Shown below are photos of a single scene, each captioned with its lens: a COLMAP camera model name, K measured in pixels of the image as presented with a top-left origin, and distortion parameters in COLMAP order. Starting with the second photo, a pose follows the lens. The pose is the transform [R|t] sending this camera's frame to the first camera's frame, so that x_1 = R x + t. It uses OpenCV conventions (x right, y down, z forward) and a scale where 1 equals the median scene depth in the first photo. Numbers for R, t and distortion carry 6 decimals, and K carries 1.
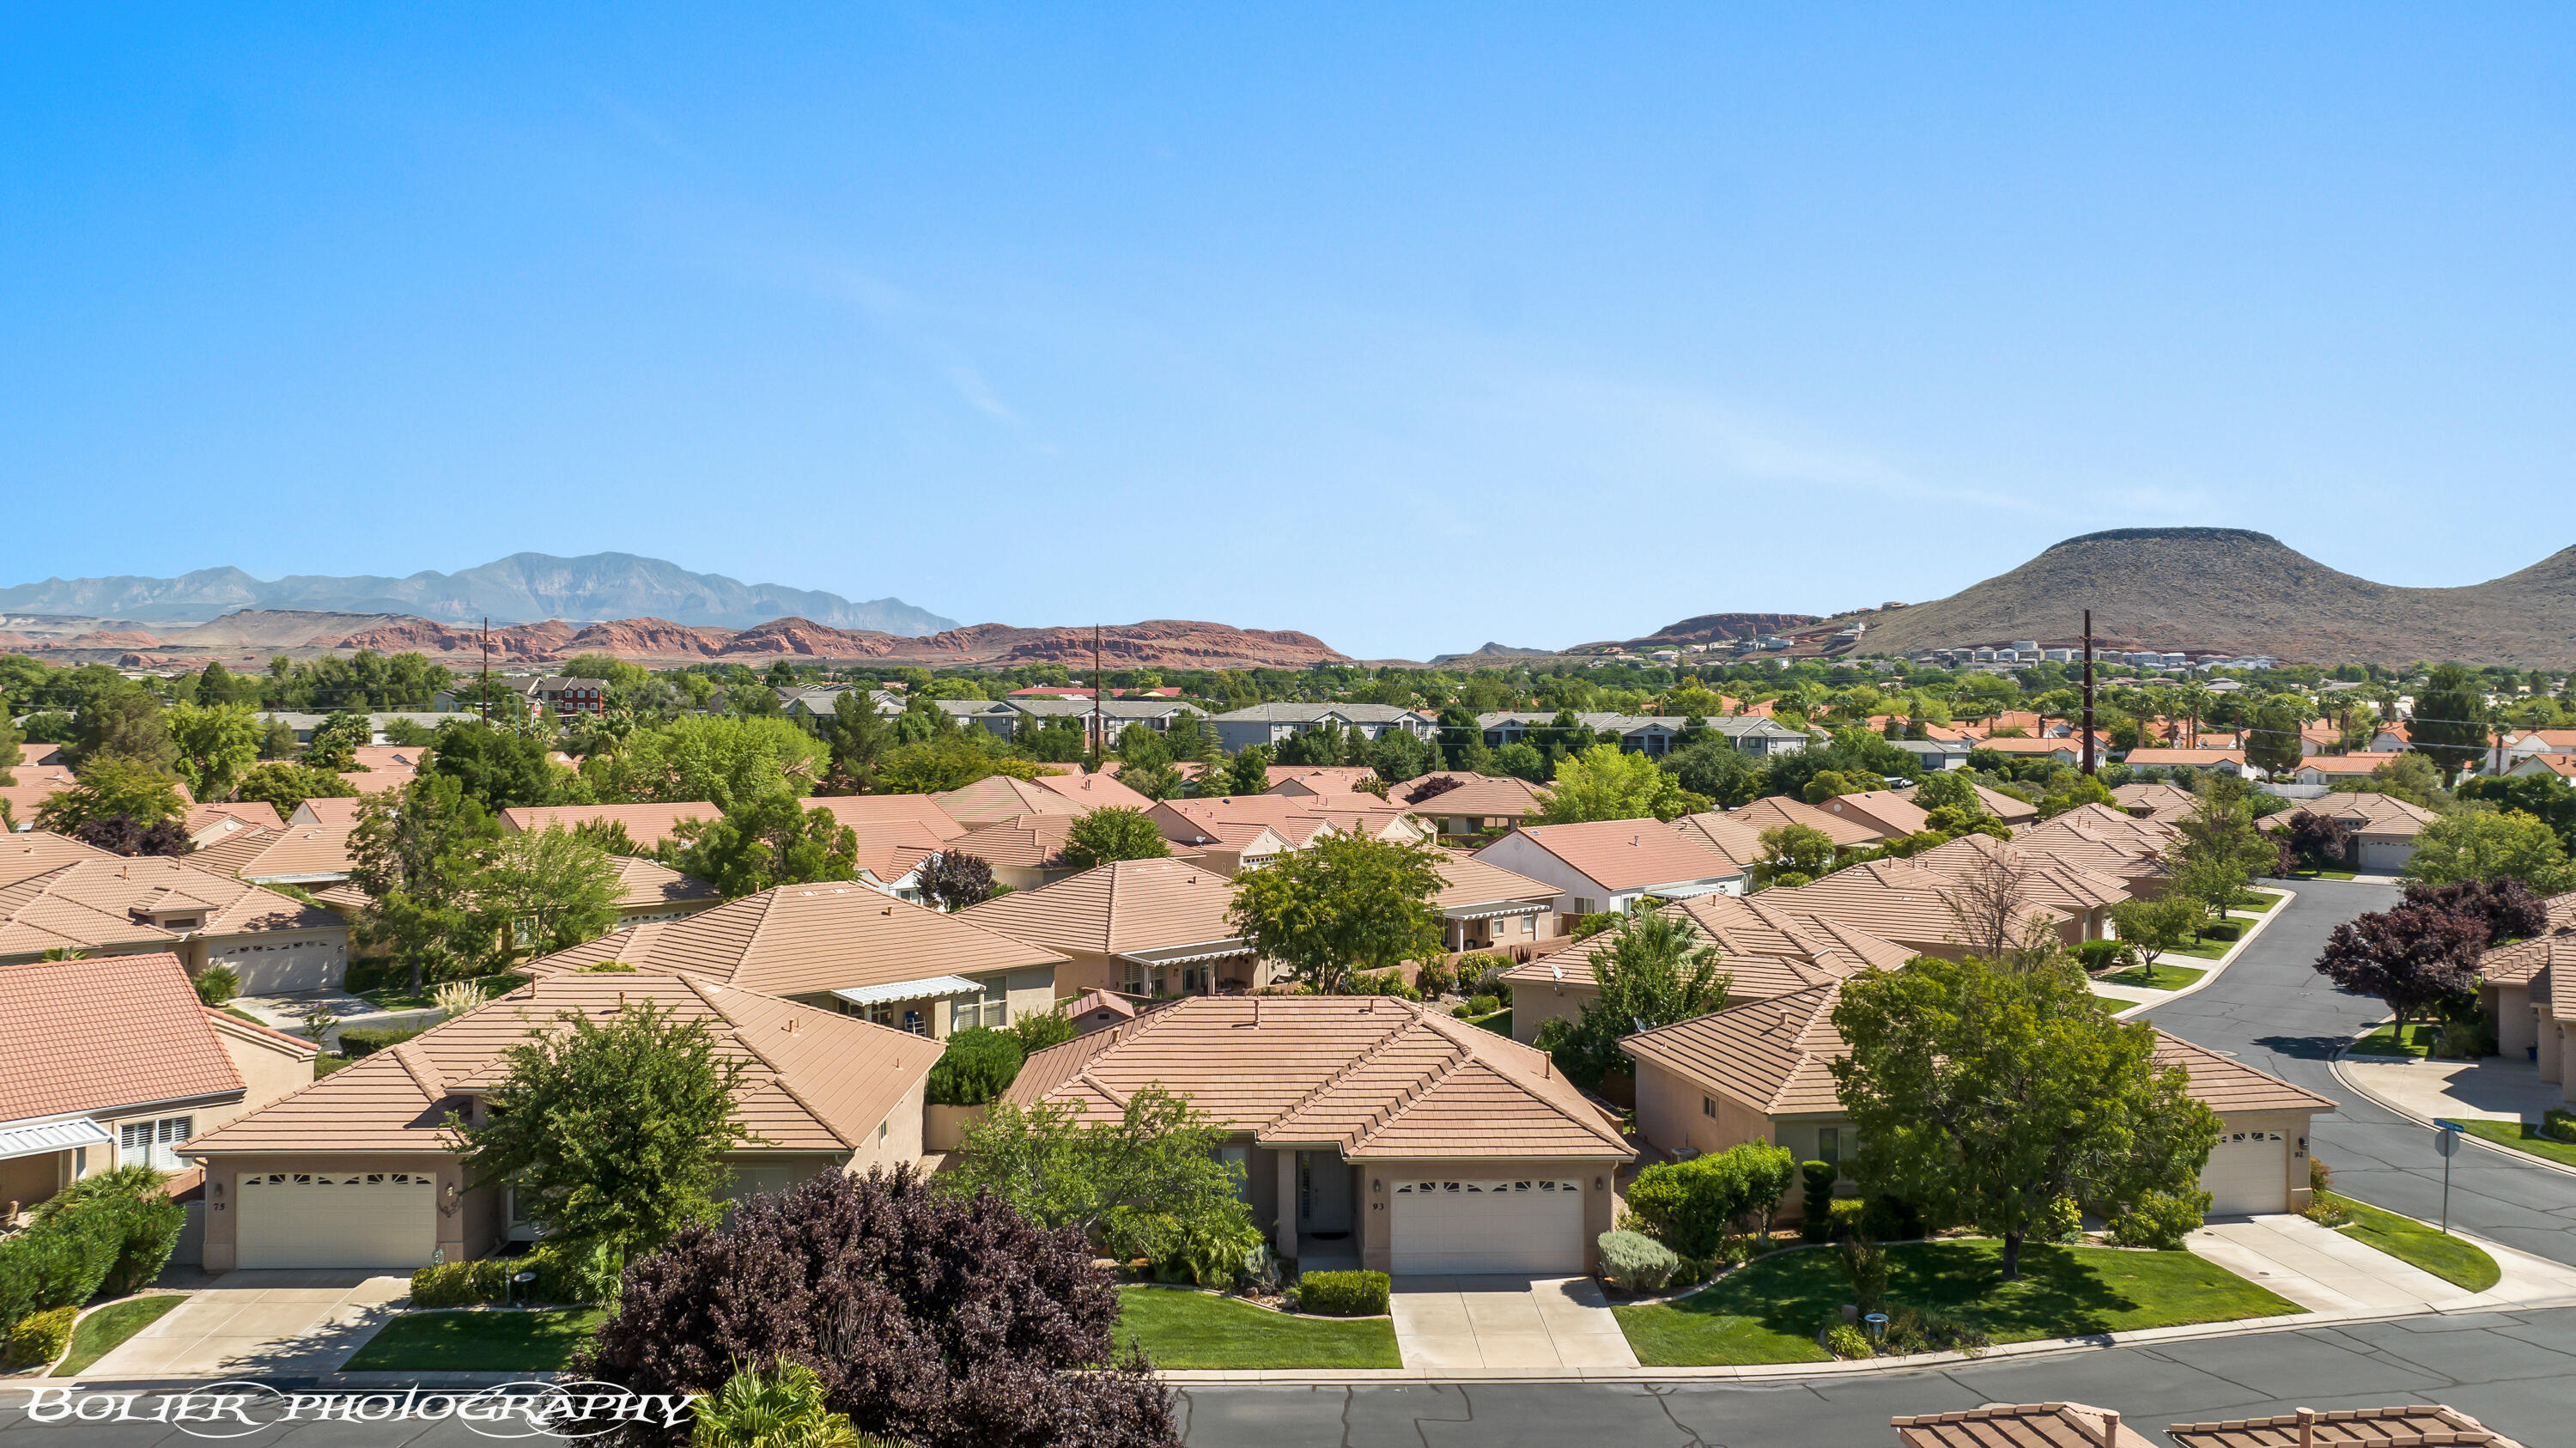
lens RADIAL K [[1813.7, 0, 1289.7], [0, 1813.7, 713.5], [0, 0, 1]] dist [-0.023557, 0.006047]
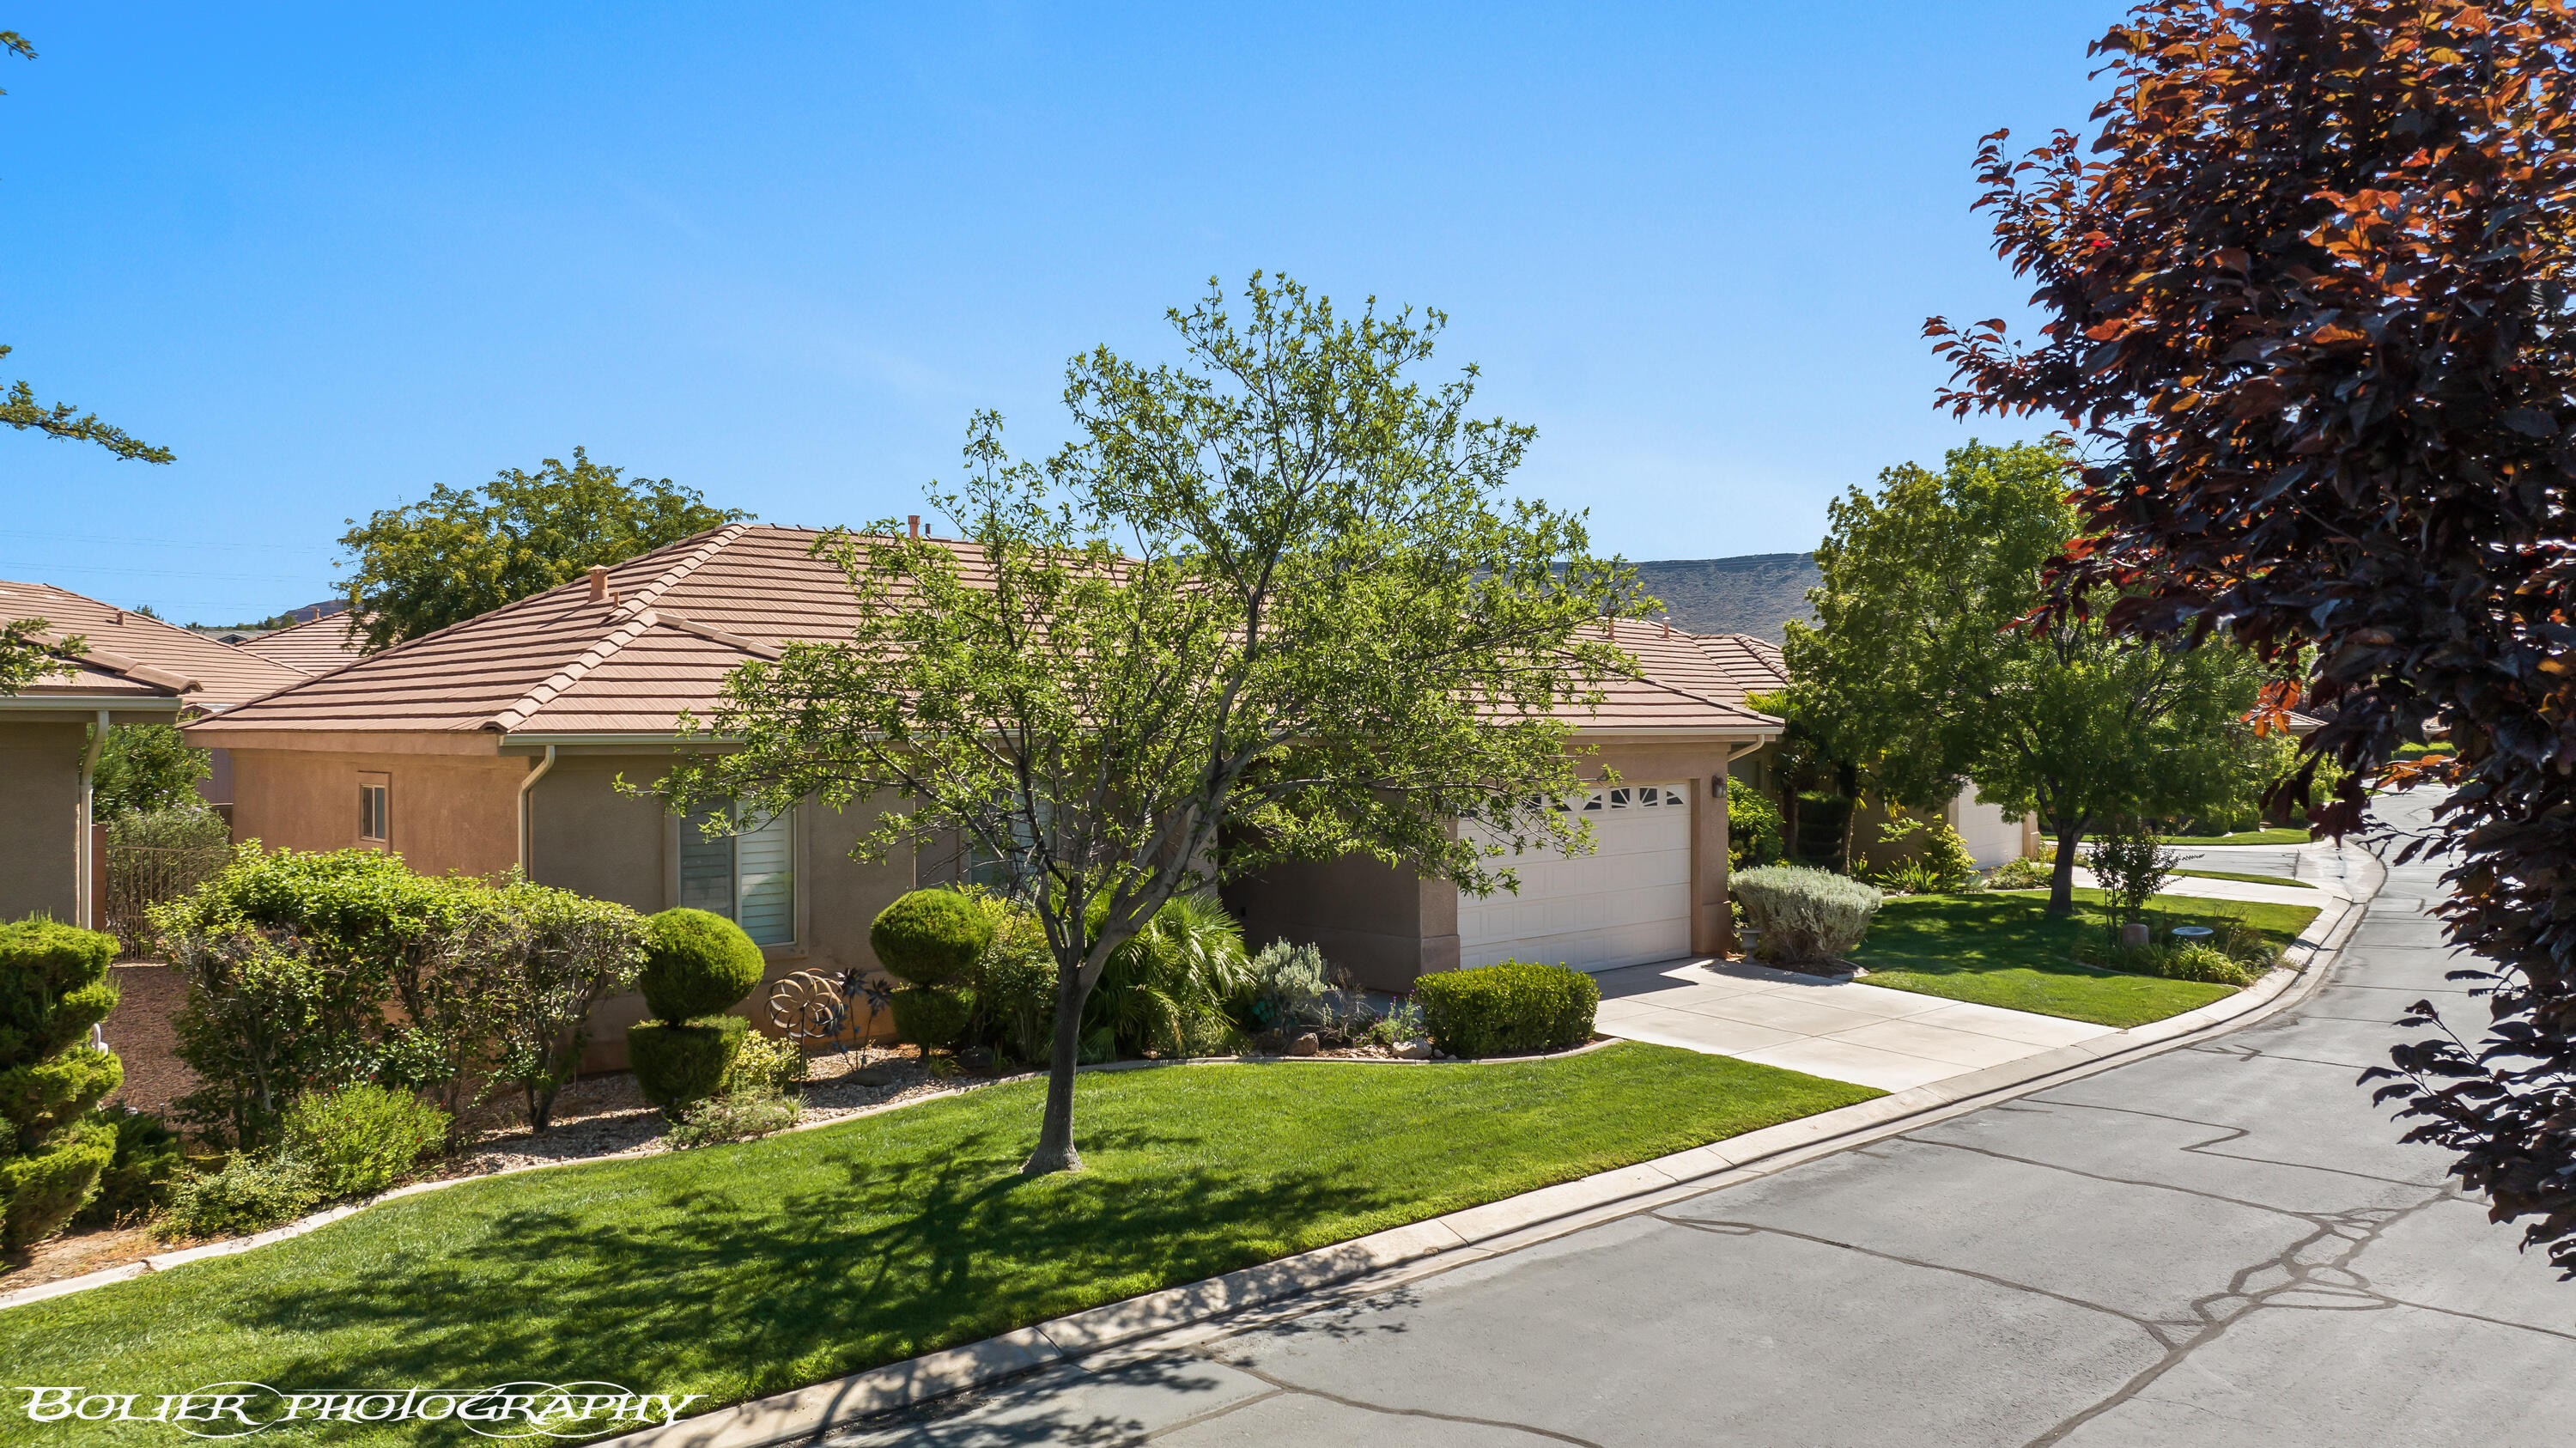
lens RADIAL K [[1813.7, 0, 1289.7], [0, 1813.7, 713.5], [0, 0, 1]] dist [-0.023557, 0.006047]
pose [[0.754068, 0.000795, 0.656795, -0.271658], [0.000123, 0.999999, -0.001352, 0.227630], [-0.656796, 0.001101, 0.754068, 0.642864]]
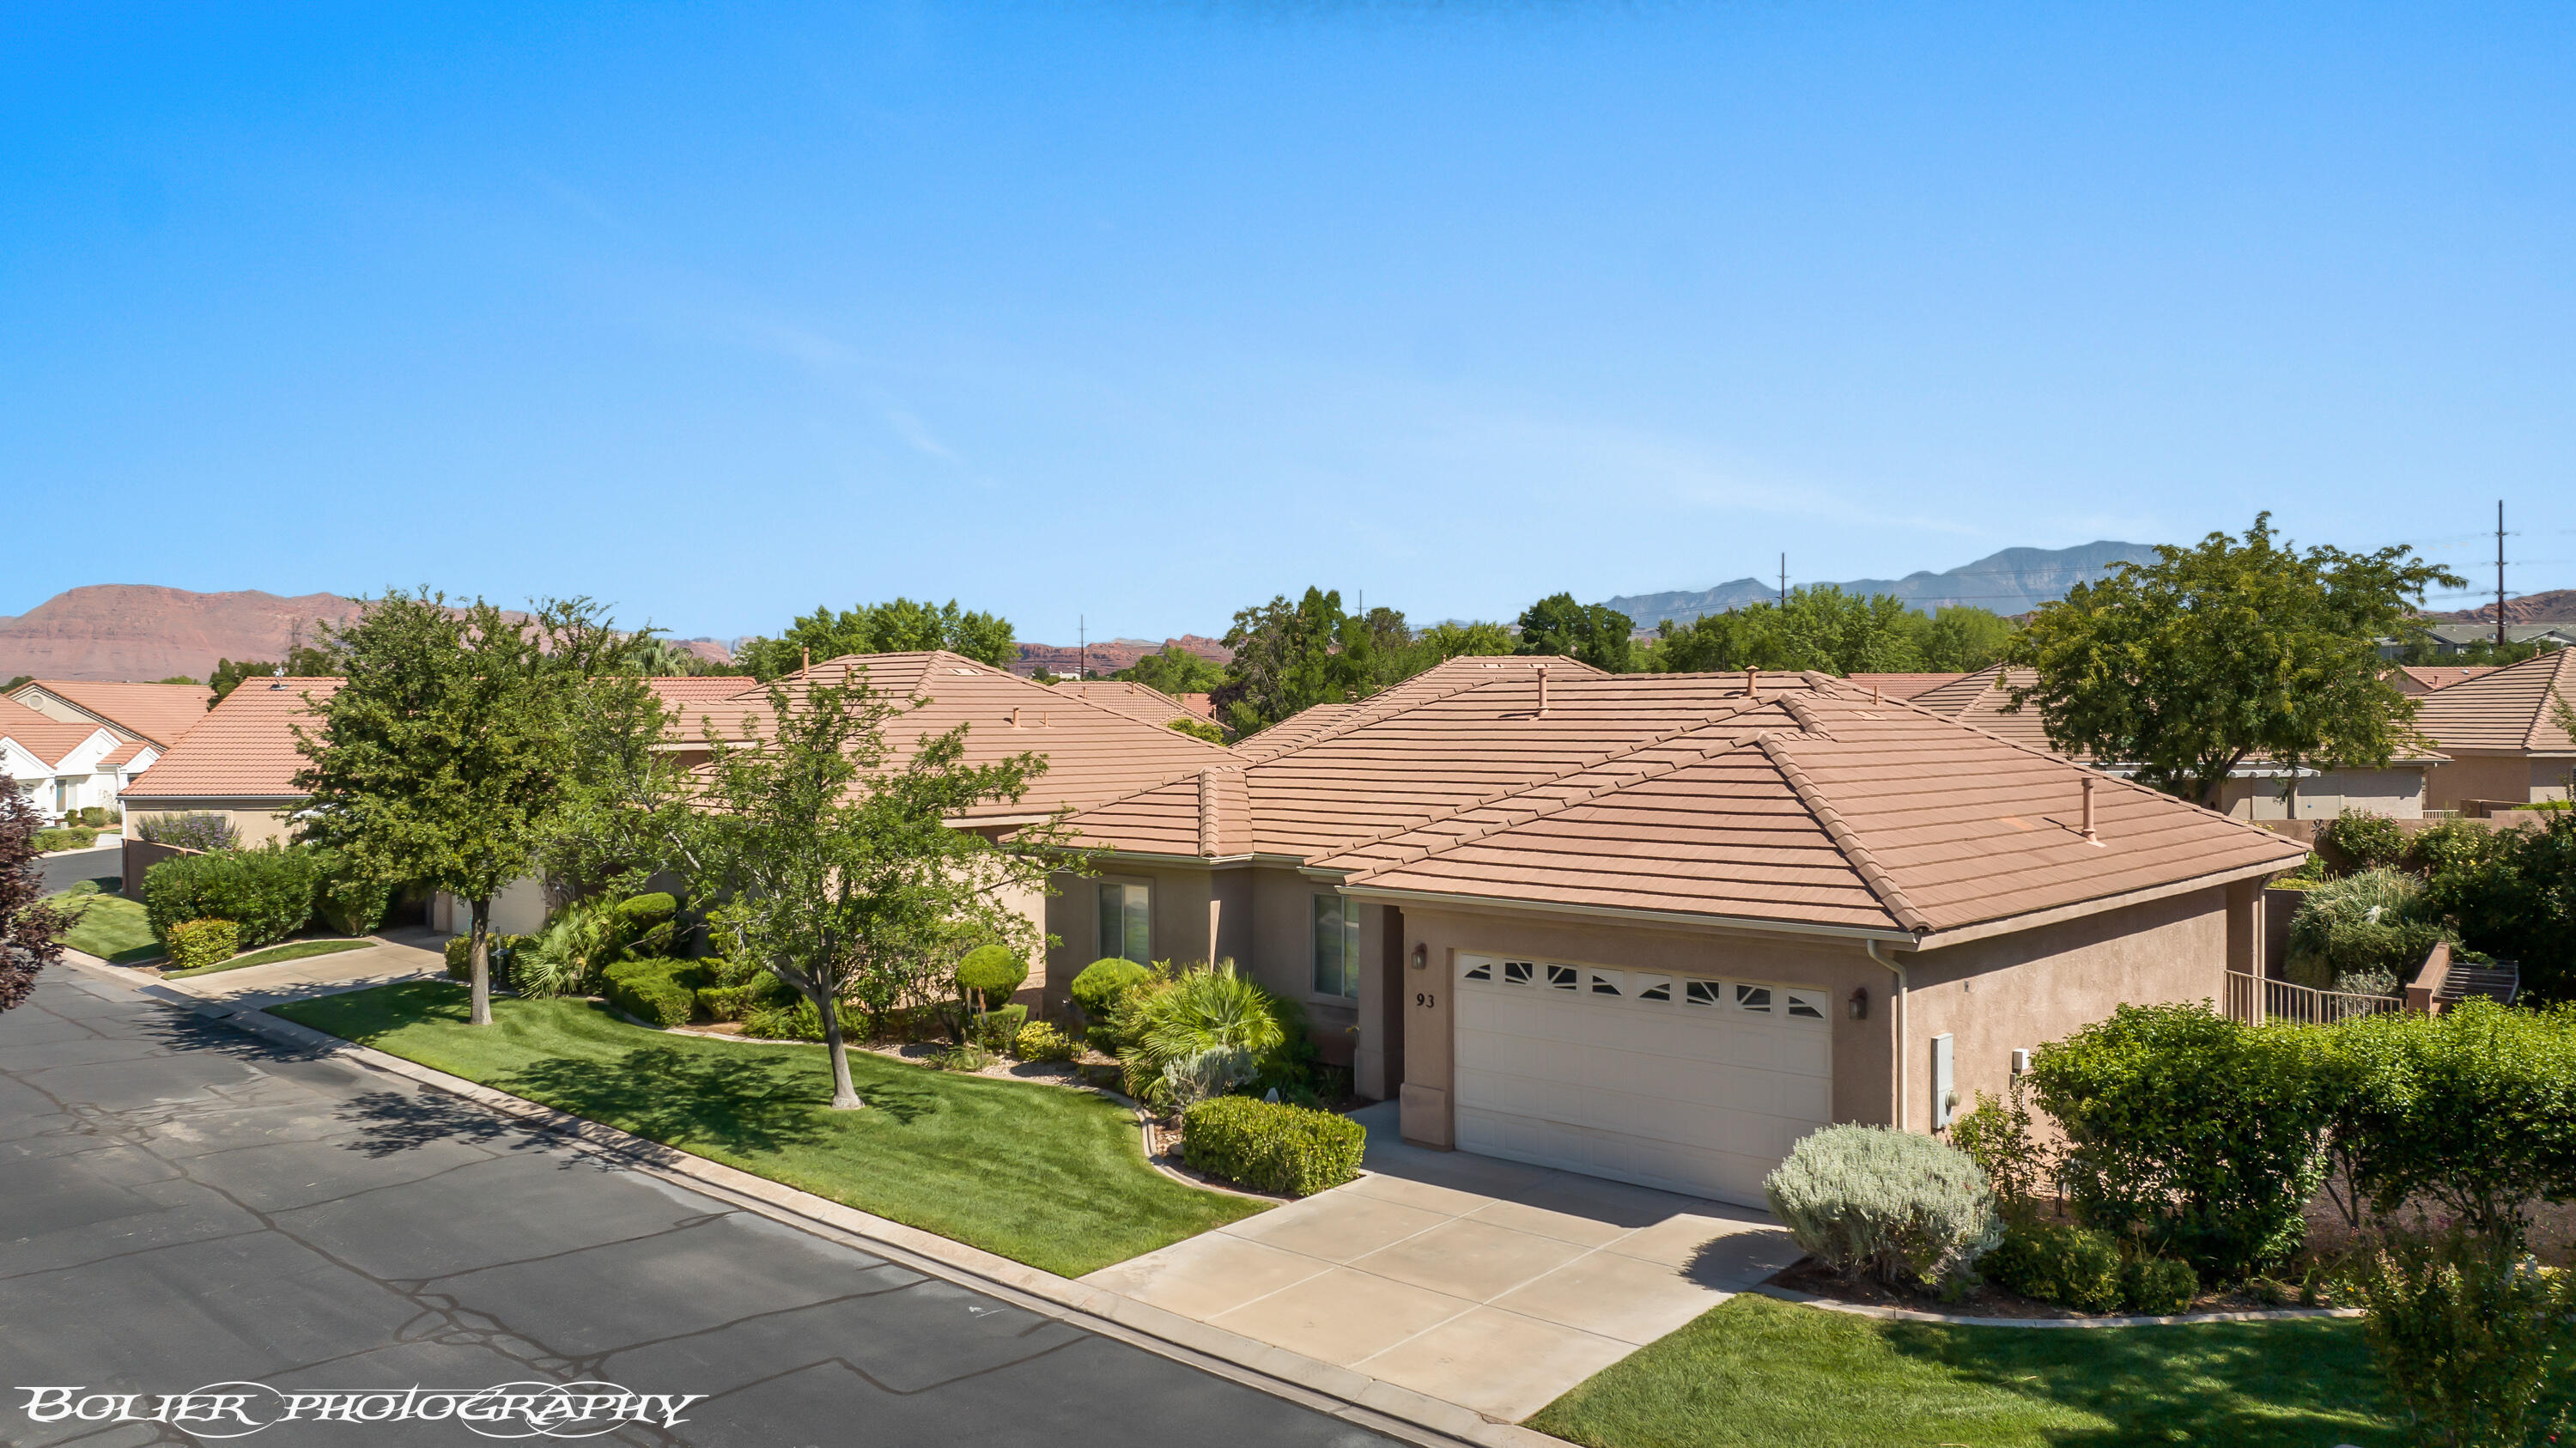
lens RADIAL K [[1813.7, 0, 1289.7], [0, 1813.7, 713.5], [0, 0, 1]] dist [-0.023557, 0.006047]
pose [[0.707103, -0.006117, -0.707085, 0.346263], [0.007615, 0.999970, -0.001035, 0.187078], [0.707070, -0.004653, 0.707128, 0.604503]]
